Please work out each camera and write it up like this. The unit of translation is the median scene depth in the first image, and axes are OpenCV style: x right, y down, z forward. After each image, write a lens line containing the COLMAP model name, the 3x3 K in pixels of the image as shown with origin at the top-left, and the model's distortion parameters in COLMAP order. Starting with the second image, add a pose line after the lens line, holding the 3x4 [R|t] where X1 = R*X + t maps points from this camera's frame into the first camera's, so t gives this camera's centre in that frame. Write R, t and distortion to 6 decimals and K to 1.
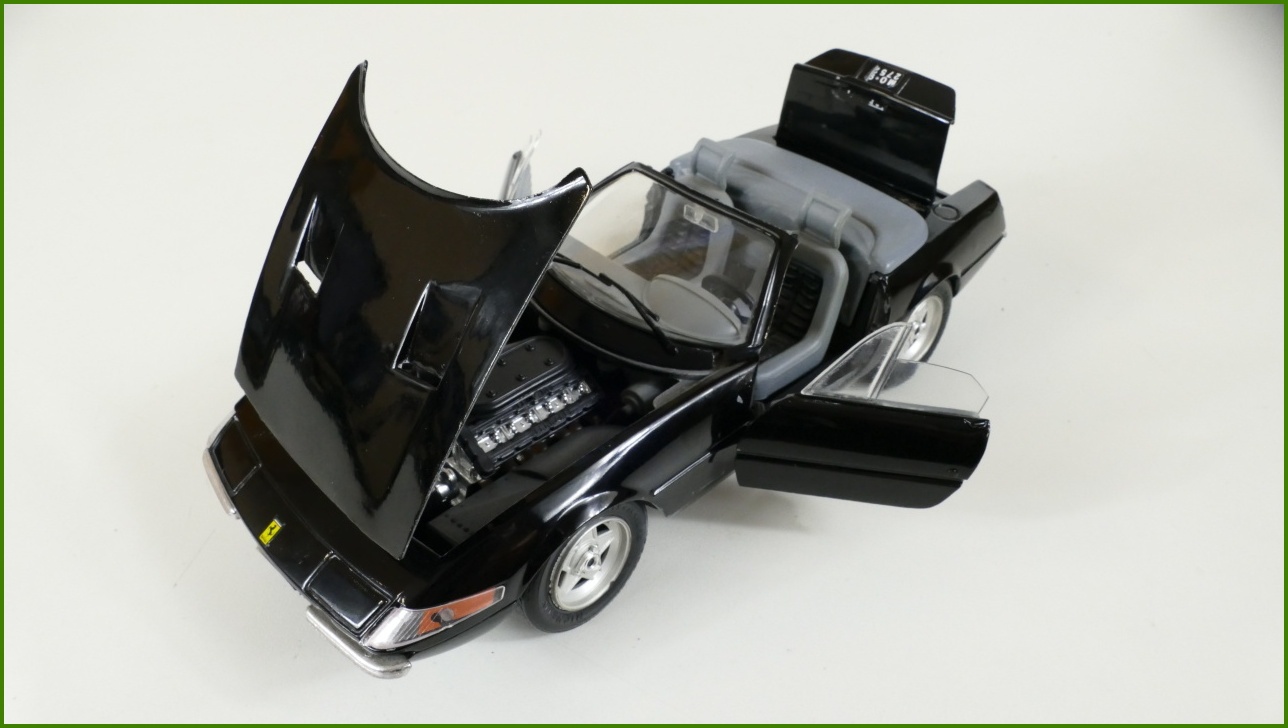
lens RADIAL K [[949.4, 0, 644.0], [0, 949.4, 364.0], [0, 0, 1]] dist [-0.122809, 0.125328]
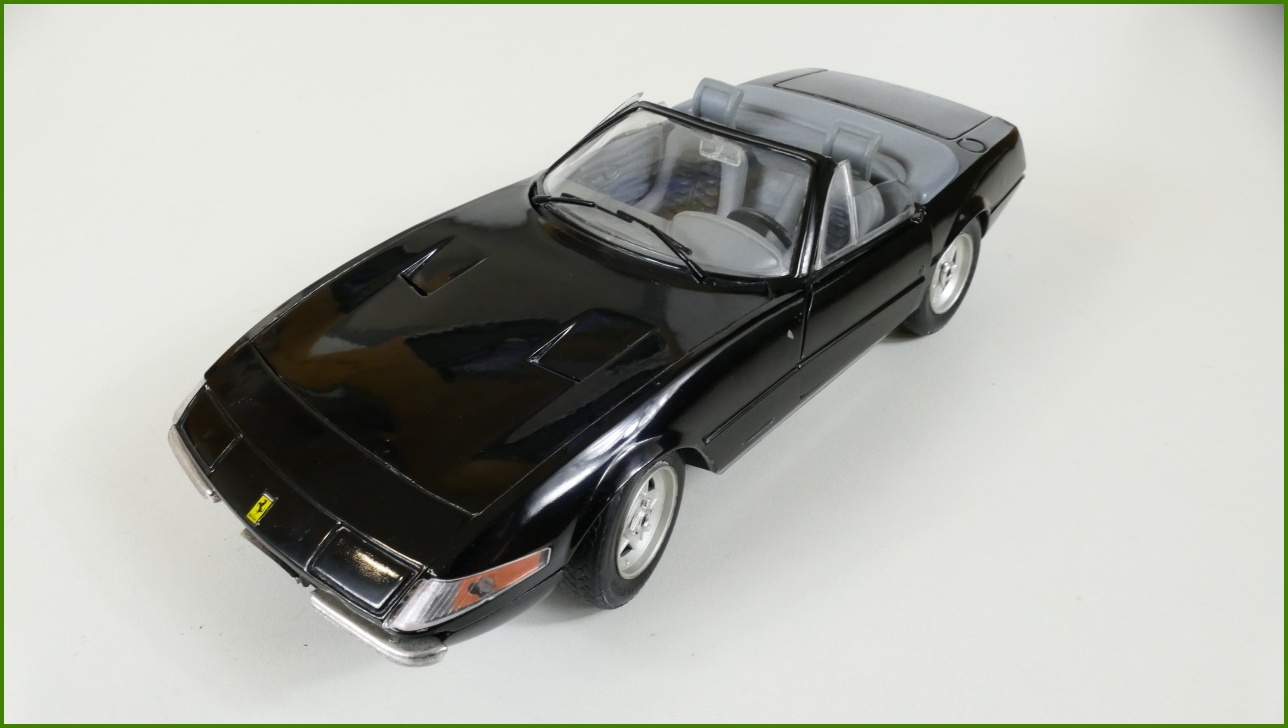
lens RADIAL K [[949.4, 0, 644.0], [0, 949.4, 364.0], [0, 0, 1]] dist [-0.122809, 0.125328]
pose [[0.995876, -0.045761, 0.078338, -0.111050], [0.048911, 0.998050, -0.038771, 0.096109], [-0.076411, 0.042442, 0.996173, 0.123450]]
